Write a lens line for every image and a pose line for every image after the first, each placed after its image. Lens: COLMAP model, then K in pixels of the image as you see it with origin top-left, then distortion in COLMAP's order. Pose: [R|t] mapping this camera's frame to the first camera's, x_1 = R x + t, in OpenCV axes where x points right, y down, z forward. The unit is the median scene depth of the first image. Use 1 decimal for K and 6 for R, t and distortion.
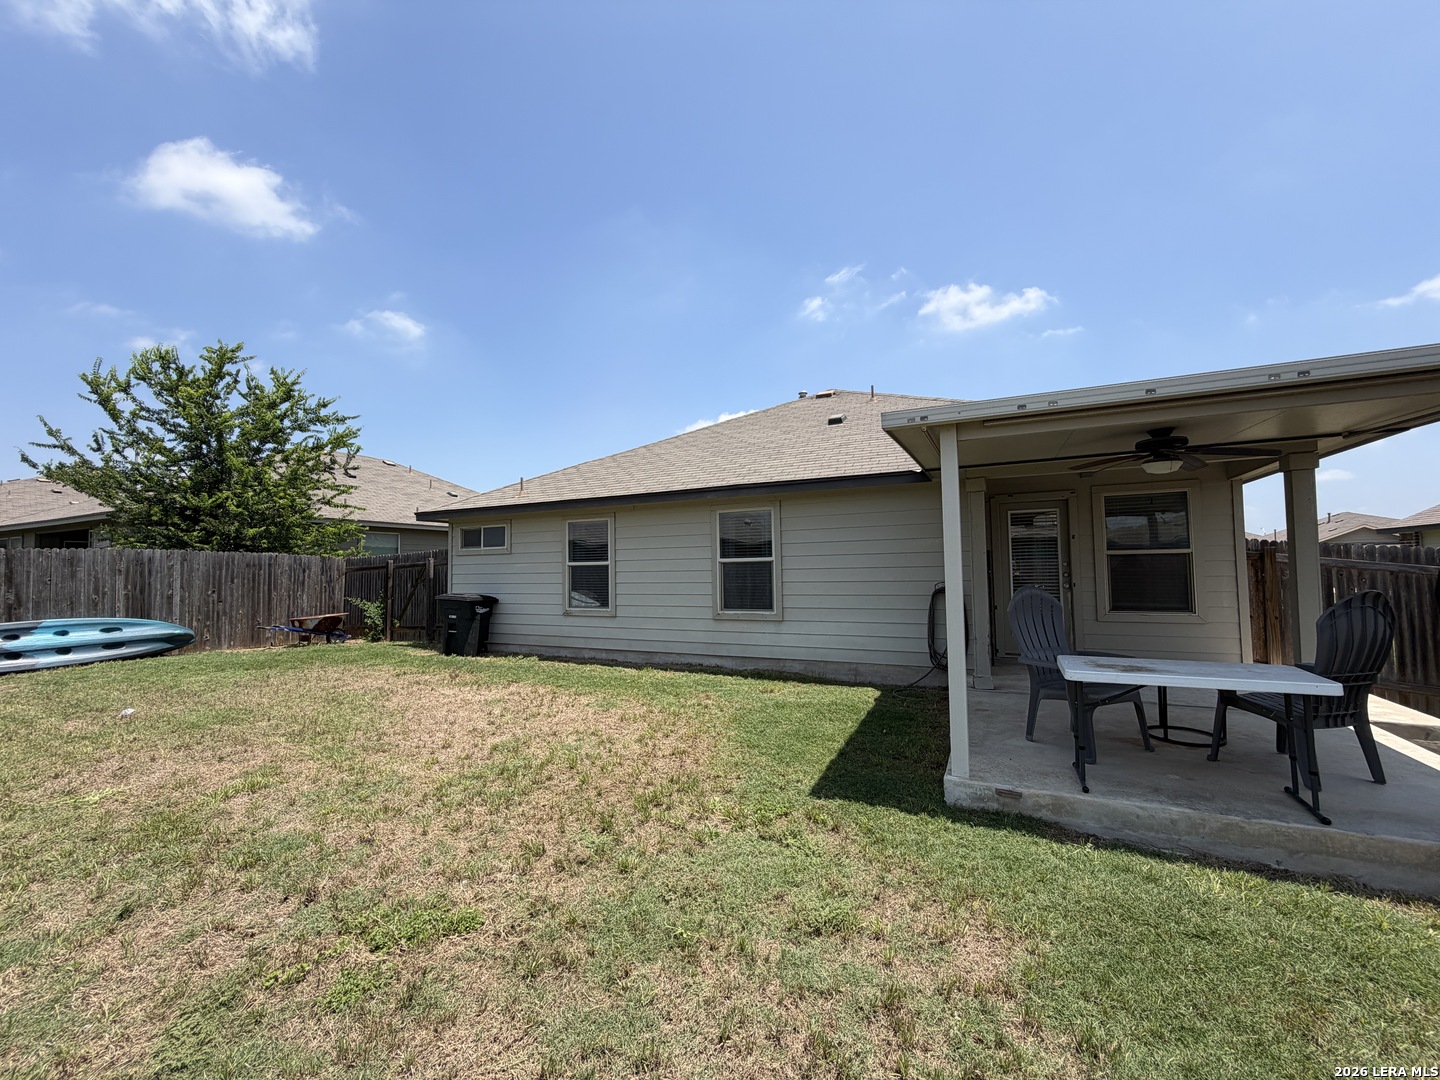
lens RADIAL K [[573.6, 0, 721.3], [0, 573.6, 538.1], [0, 0, 1]] dist [-0.002044, 0.000243]
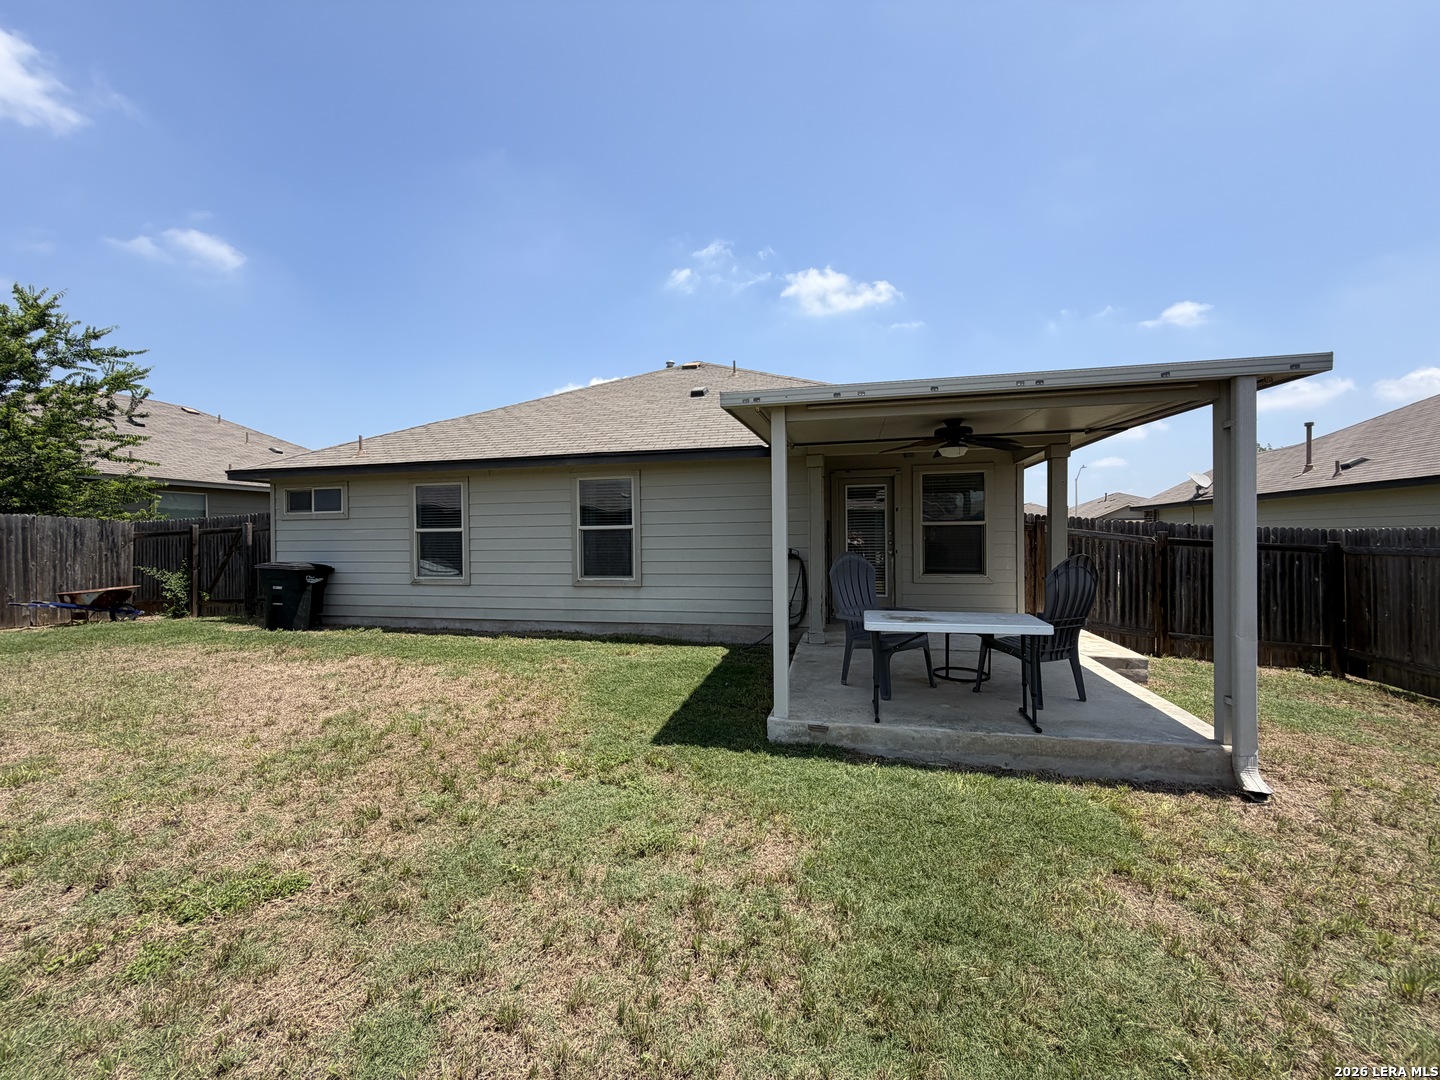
lens RADIAL K [[573.6, 0, 721.7], [0, 573.6, 538.2], [0, 0, 1]] dist [-0.002044, 0.000243]
pose [[0.976169, 0.004755, 0.216961, 0.034013], [-0.016592, 0.998469, 0.052771, -0.000371], [-0.216378, -0.055113, 0.974753, -0.050965]]
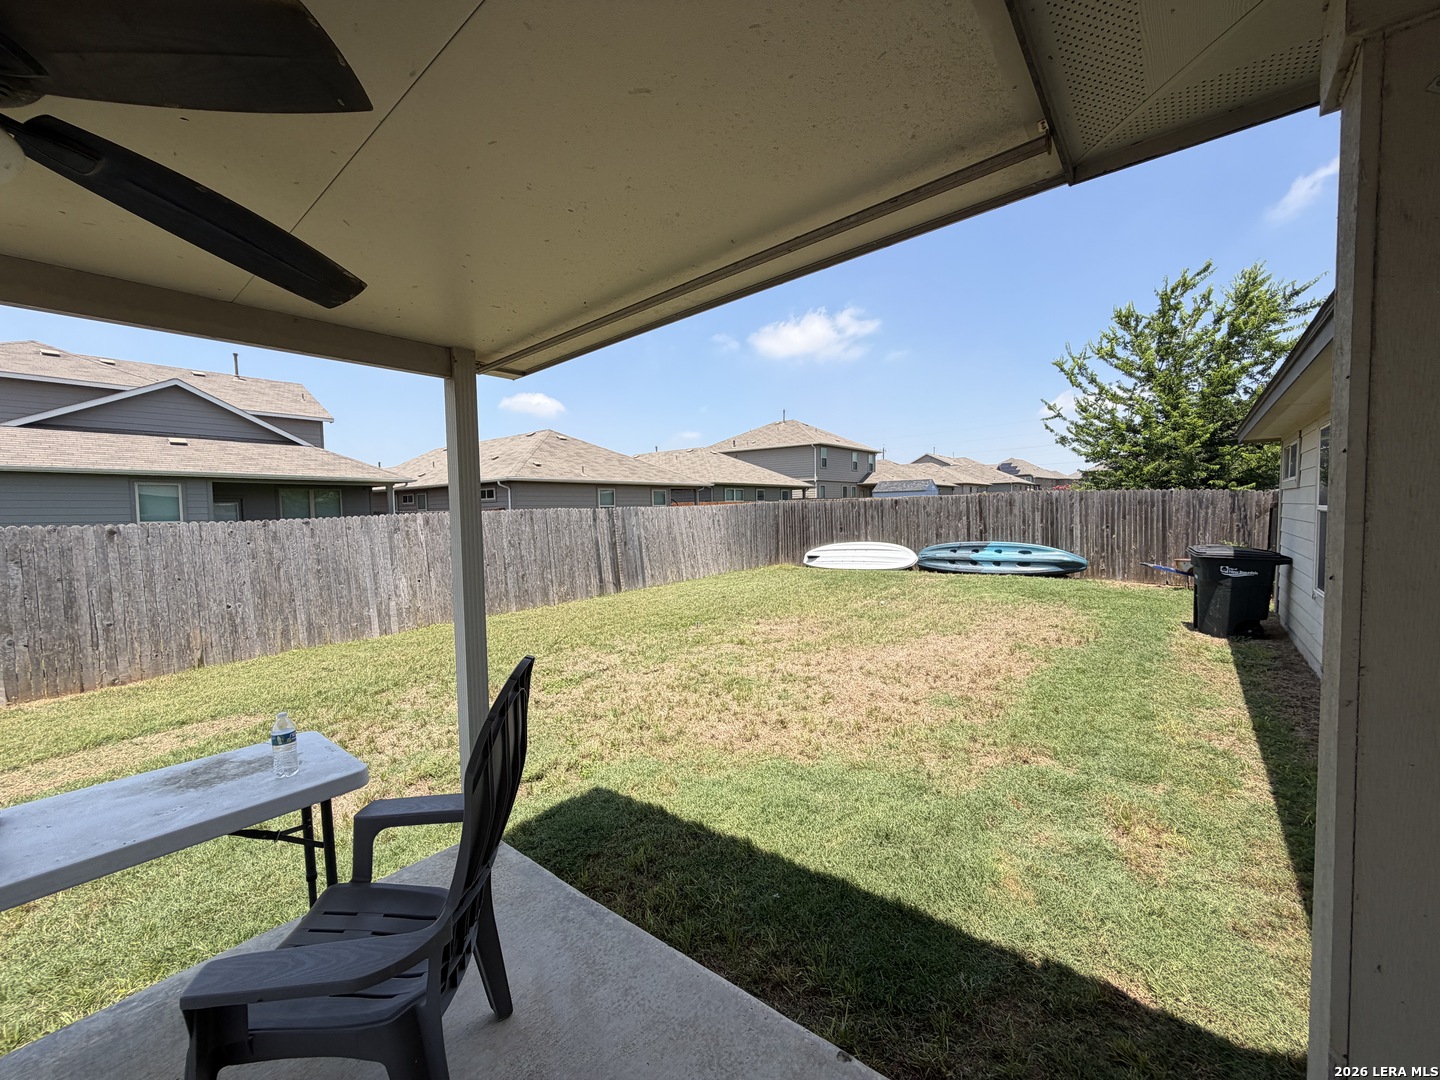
lens RADIAL K [[573.6, 0, 723.1], [0, 573.6, 538.8], [0, 0, 1]] dist [-0.002044, 0.000243]
pose [[-0.227381, 0.066303, -0.971546, 0.702619], [0.073077, 0.996028, 0.050870, 0.012426], [0.971060, -0.059431, -0.231323, 1.066690]]
